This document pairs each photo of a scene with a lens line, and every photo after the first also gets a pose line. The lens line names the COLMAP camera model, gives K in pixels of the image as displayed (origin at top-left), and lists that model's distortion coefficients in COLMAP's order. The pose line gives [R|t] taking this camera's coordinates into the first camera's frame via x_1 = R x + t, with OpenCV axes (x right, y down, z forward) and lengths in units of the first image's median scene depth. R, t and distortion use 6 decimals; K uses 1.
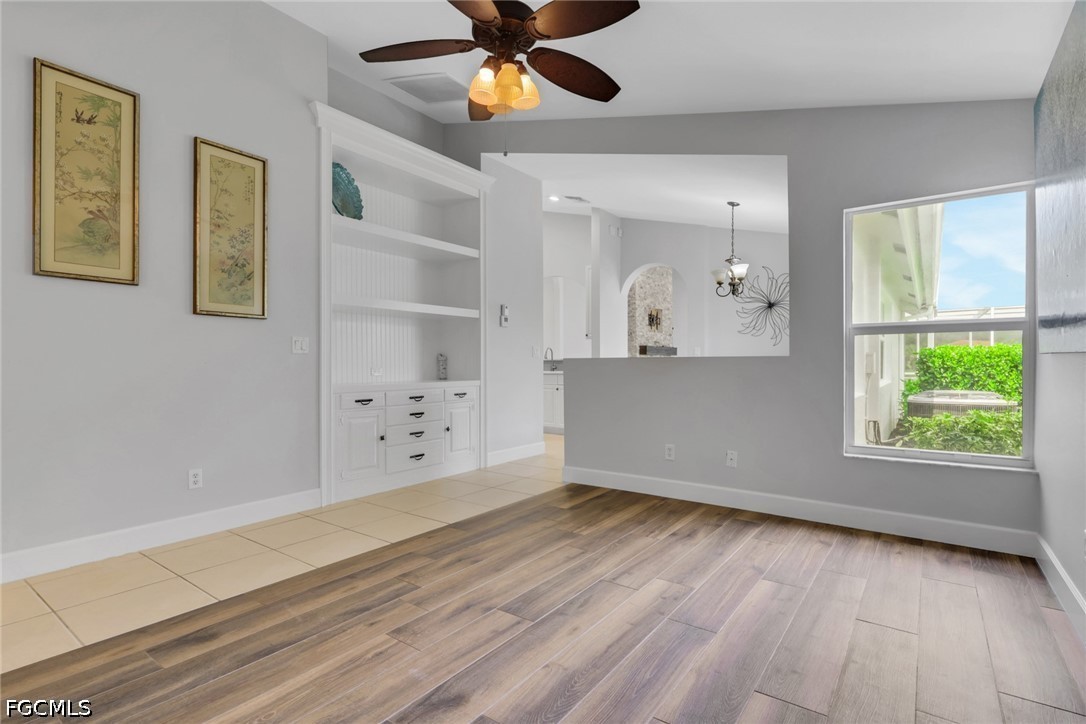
lens RADIAL K [[520.8, 0, 537.3], [0, 520.8, 358.6], [0, 0, 1]] dist [-0.000310, -0.000348]
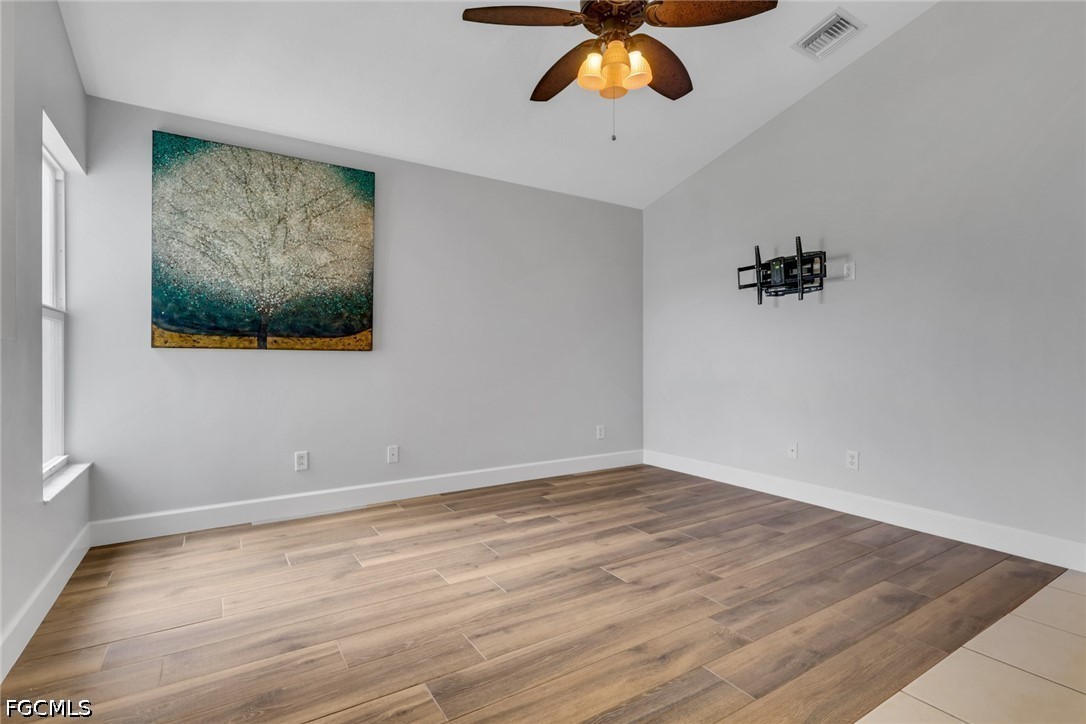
lens RADIAL K [[520.8, 0, 540.8], [0, 520.8, 362.2], [0, 0, 1]] dist [-0.000310, -0.000348]
pose [[-0.934385, -0.000981, 0.356263, -0.282878], [-0.001595, 0.999998, -0.001430, 0.023655], [-0.356261, -0.001905, -0.934385, 1.989921]]
